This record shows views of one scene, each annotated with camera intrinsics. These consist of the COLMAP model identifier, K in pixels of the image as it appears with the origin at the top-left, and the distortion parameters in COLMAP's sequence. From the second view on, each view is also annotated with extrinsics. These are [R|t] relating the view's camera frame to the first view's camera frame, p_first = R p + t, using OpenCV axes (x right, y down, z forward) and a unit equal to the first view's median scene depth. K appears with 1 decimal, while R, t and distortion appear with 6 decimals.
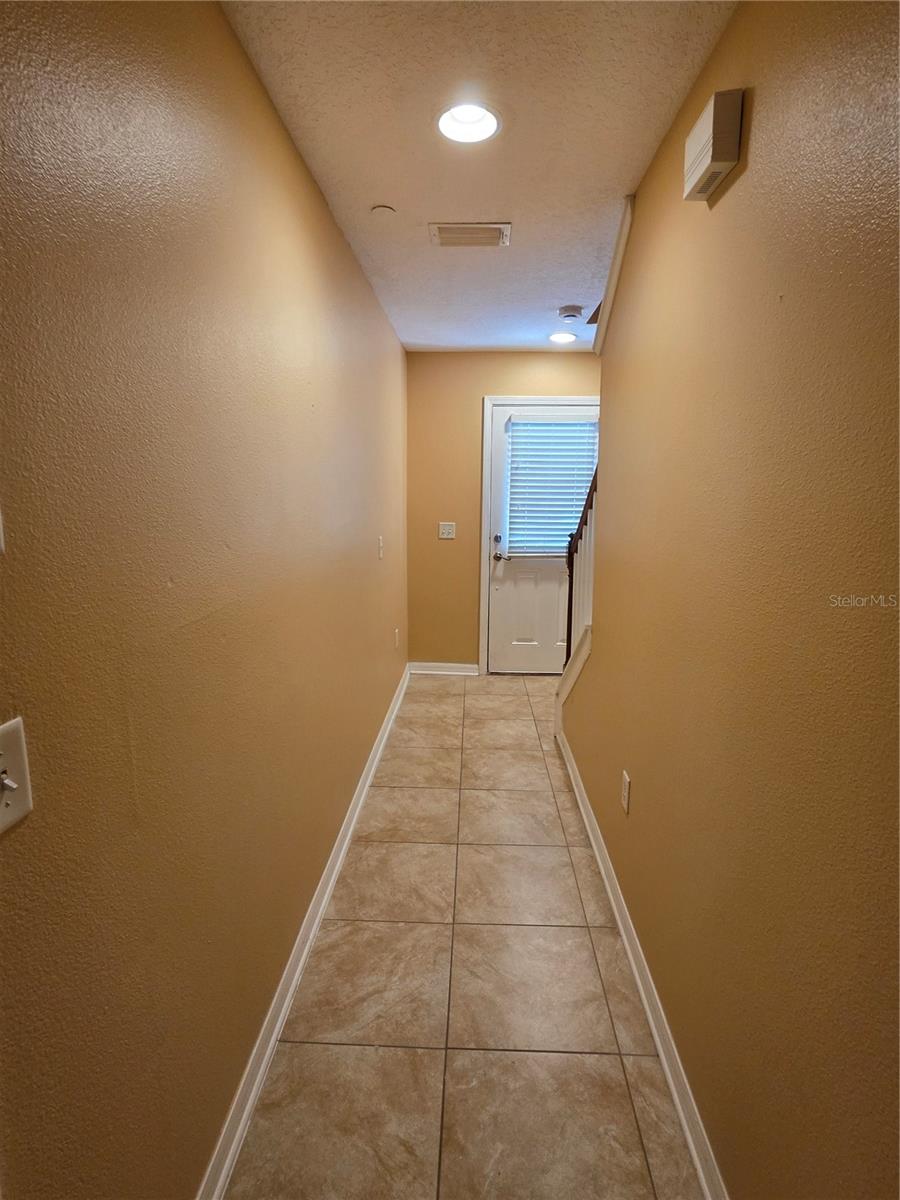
lens RADIAL K [[601.8, 0, 452.3], [0, 601.8, 595.9], [0, 0, 1]] dist [0.024753, 0.003471]
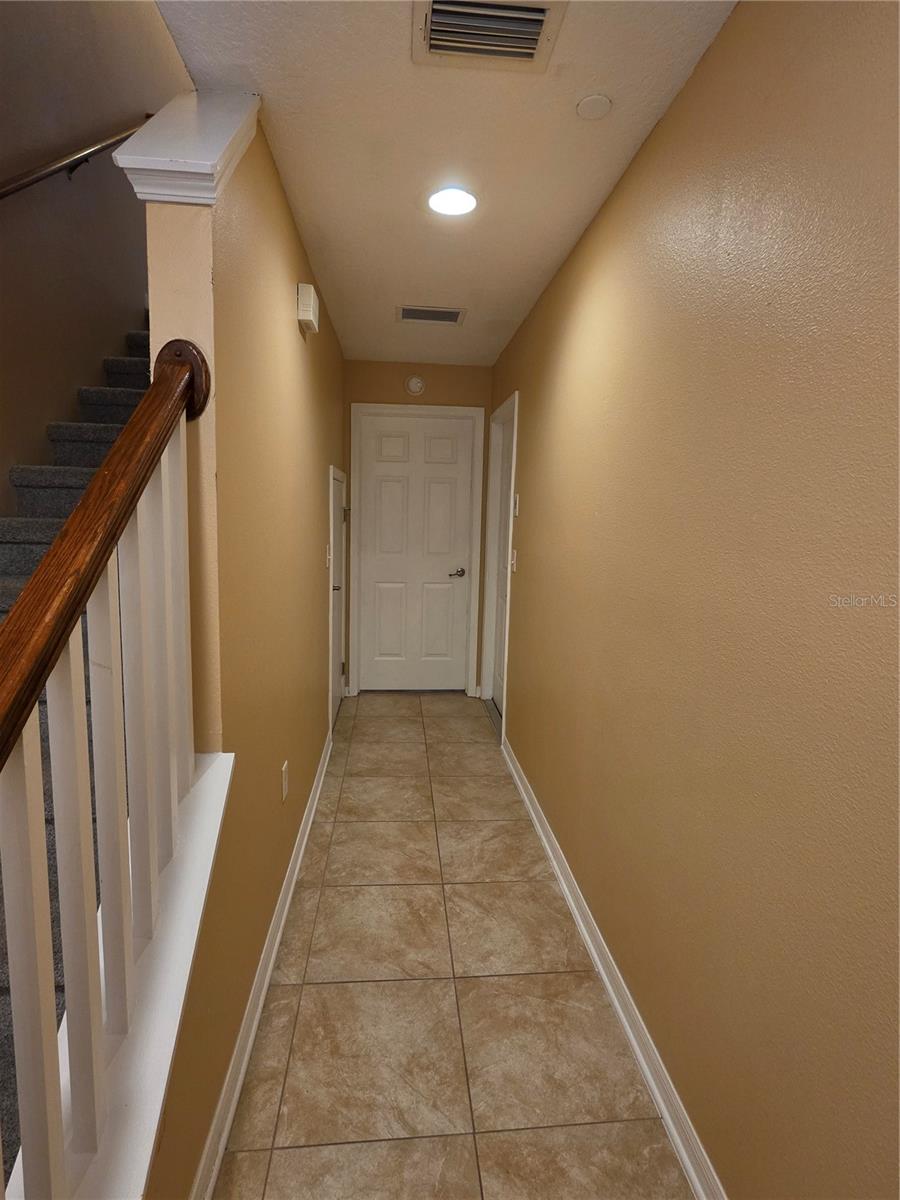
lens RADIAL K [[601.8, 0, 450.2], [0, 601.8, 592.0], [0, 0, 1]] dist [0.024753, 0.003471]
pose [[-0.990958, -0.016207, -0.133188, 0.137989], [-0.057794, 0.947424, 0.314718, -0.307843], [0.121085, 0.319570, -0.939794, 1.775651]]
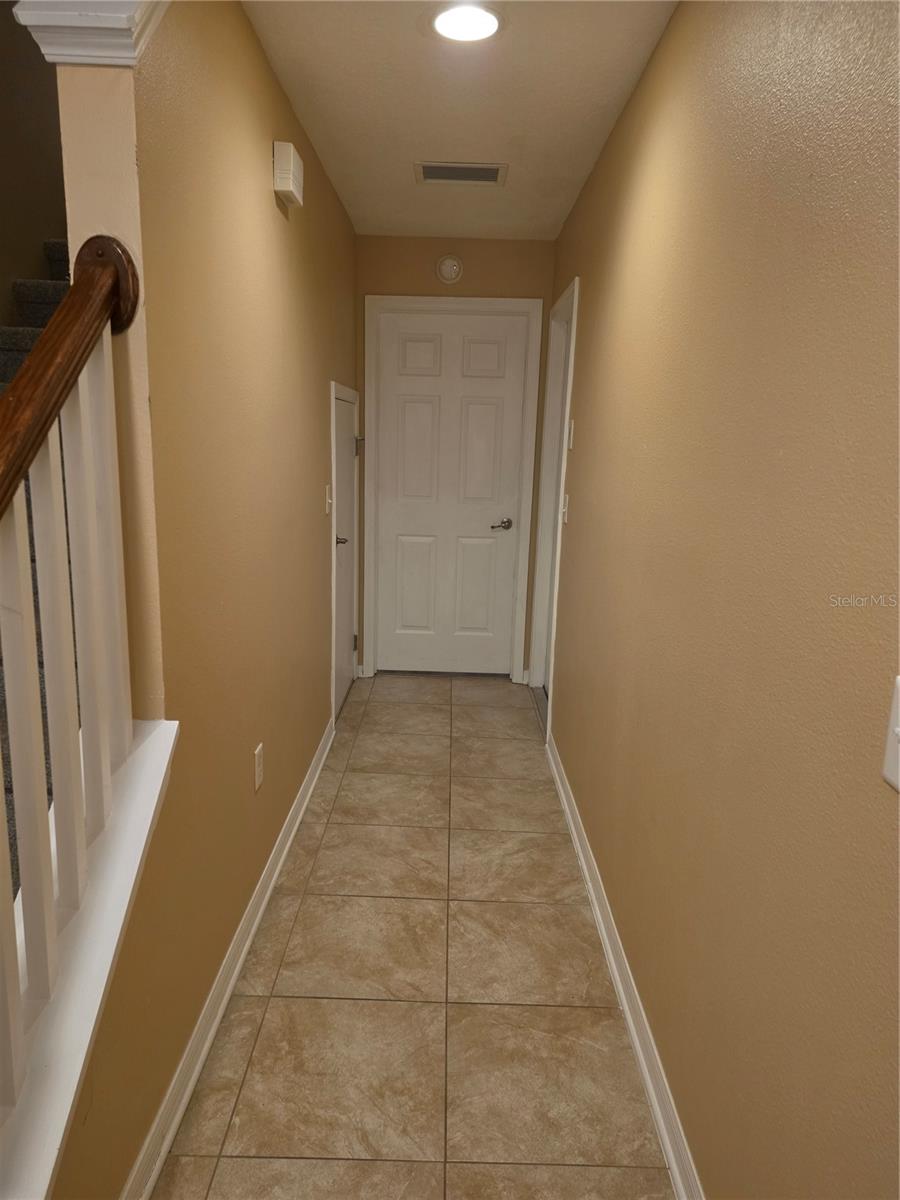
lens RADIAL K [[807.3, 0, 446.8], [0, 807.3, 609.3], [0, 0, 1]] dist [0.100470, -0.036860]
pose [[-0.998795, -0.031363, -0.037744, 0.061318], [-0.043574, 0.920579, 0.388119, -0.332790], [0.022574, 0.389296, -0.920836, 1.863523]]
